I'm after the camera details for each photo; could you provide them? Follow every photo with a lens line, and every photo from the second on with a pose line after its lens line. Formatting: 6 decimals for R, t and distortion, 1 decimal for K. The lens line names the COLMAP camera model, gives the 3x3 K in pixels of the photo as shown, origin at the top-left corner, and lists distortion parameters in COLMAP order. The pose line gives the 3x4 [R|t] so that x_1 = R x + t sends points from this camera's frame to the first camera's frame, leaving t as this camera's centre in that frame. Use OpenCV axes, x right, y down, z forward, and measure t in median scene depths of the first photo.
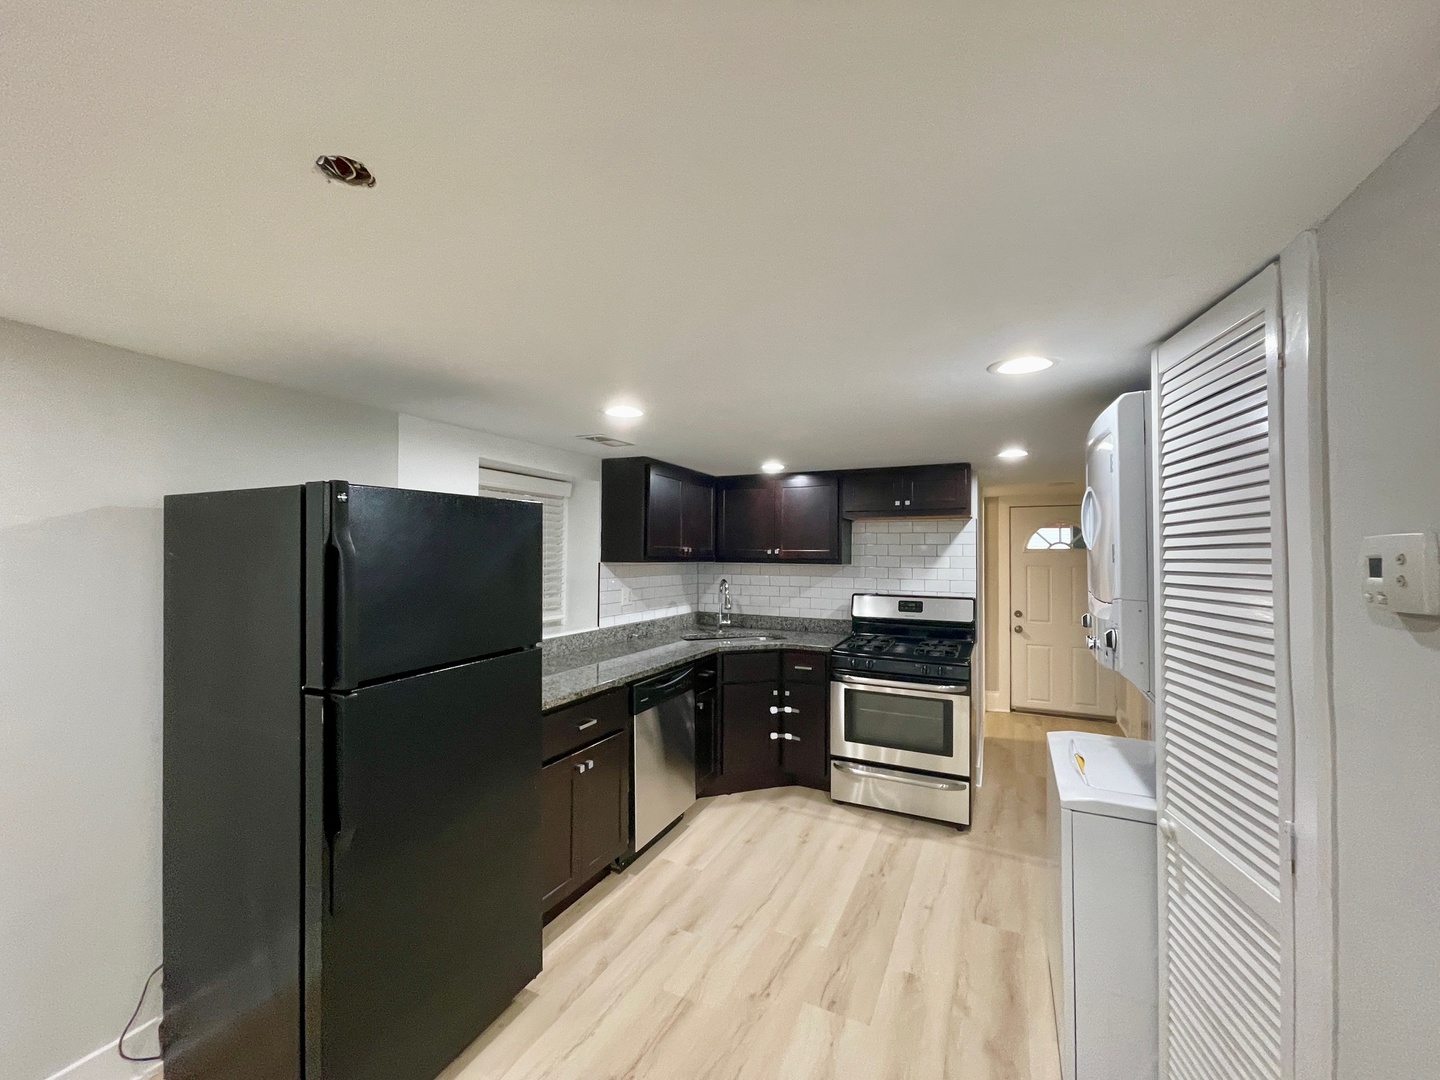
lens RADIAL K [[580.6, 0, 715.0], [0, 580.6, 544.2], [0, 0, 1]] dist [0.000910, -0.002041]
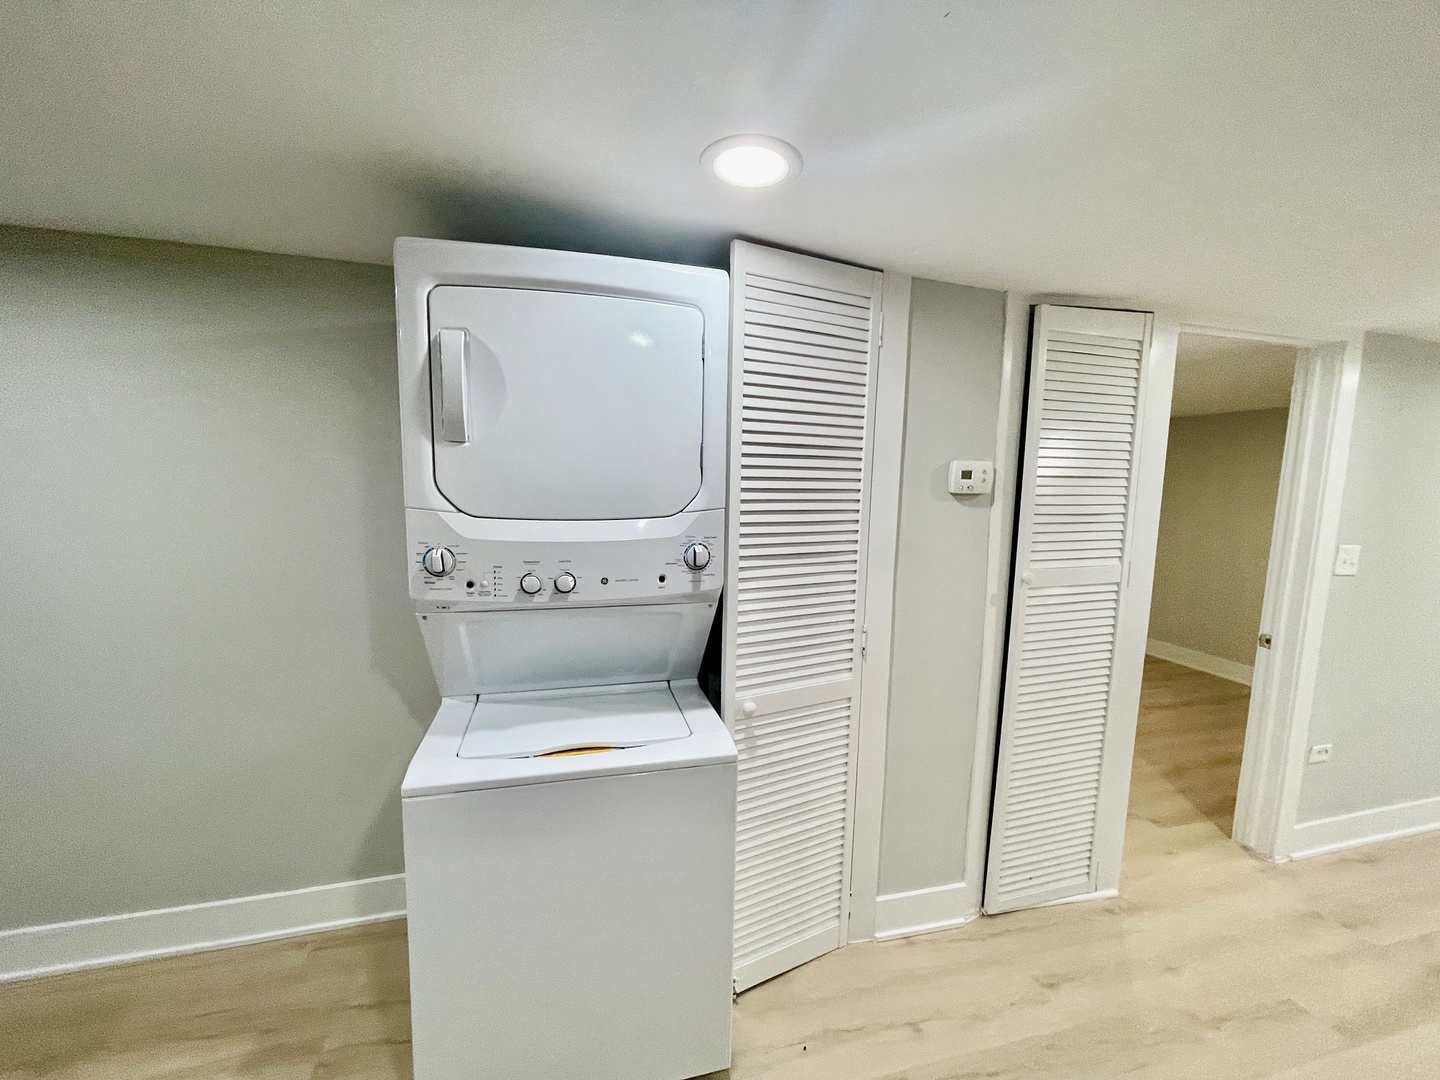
lens RADIAL K [[580.6, 0, 715.0], [0, 580.6, 544.2], [0, 0, 1]] dist [0.000910, -0.002041]
pose [[-0.660207, -0.108111, 0.743262, 0.013132], [-0.043620, 0.993435, 0.105753, 0.024138], [-0.749816, 0.037398, -0.660588, 0.704573]]
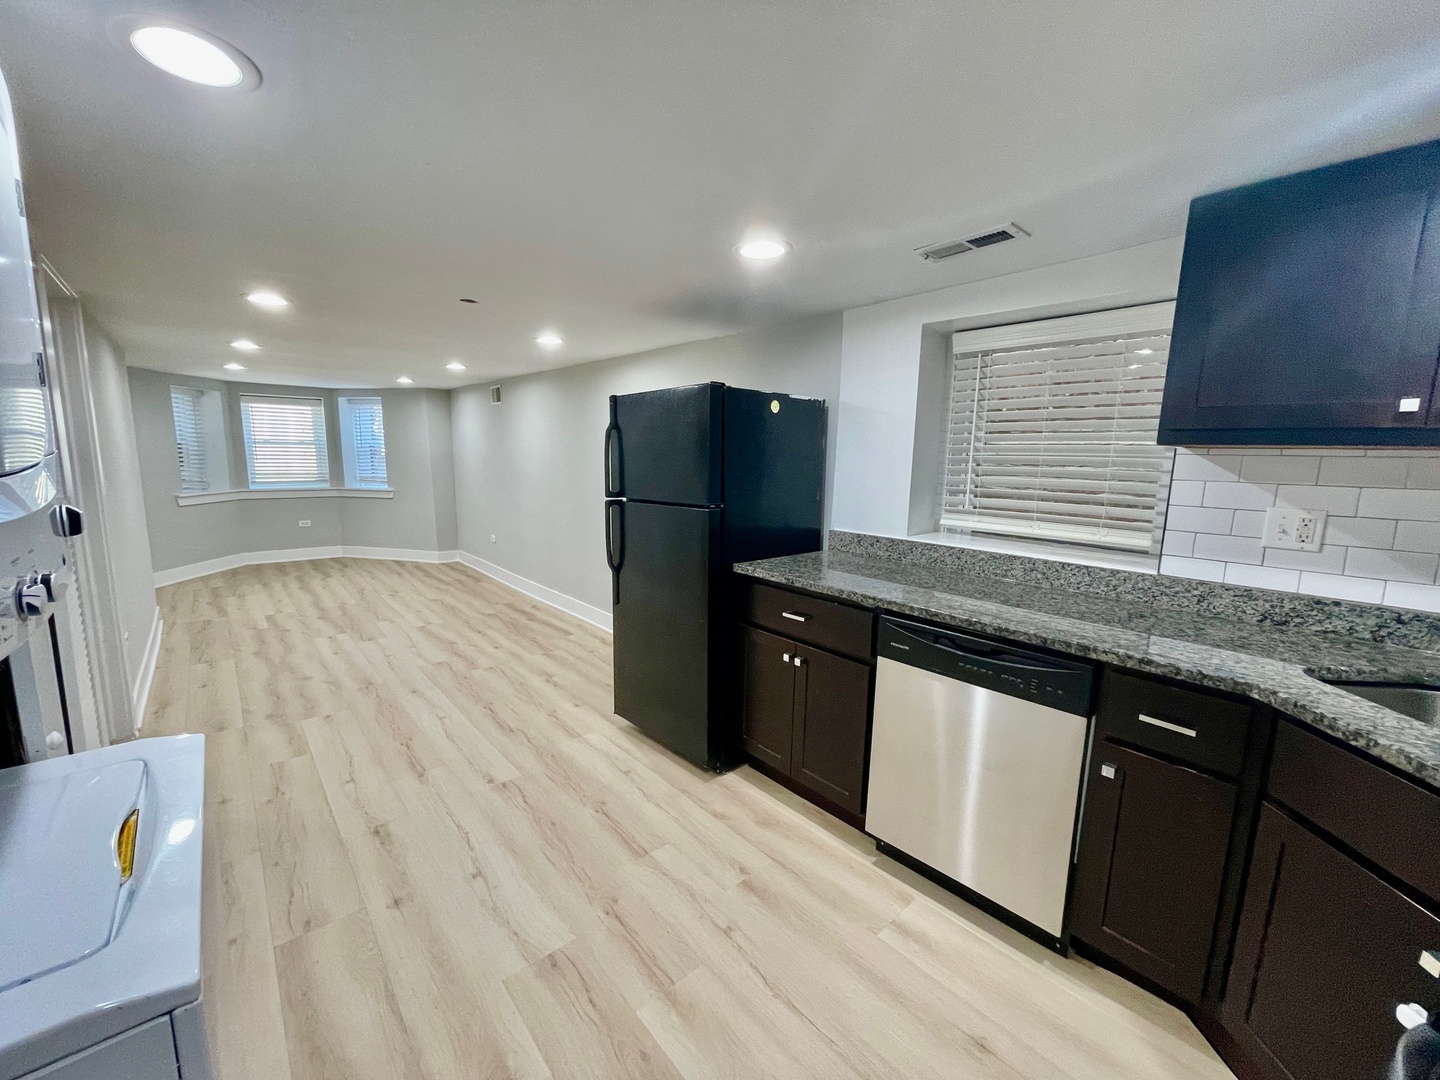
lens RADIAL K [[580.6, 0, 715.0], [0, 580.6, 544.2], [0, 0, 1]] dist [0.000910, -0.002041]
pose [[-0.382635, 0.127455, -0.915066, 0.442371], [-0.005236, 0.990124, 0.140099, 0.046460], [0.923885, 0.058398, -0.378188, 0.829571]]
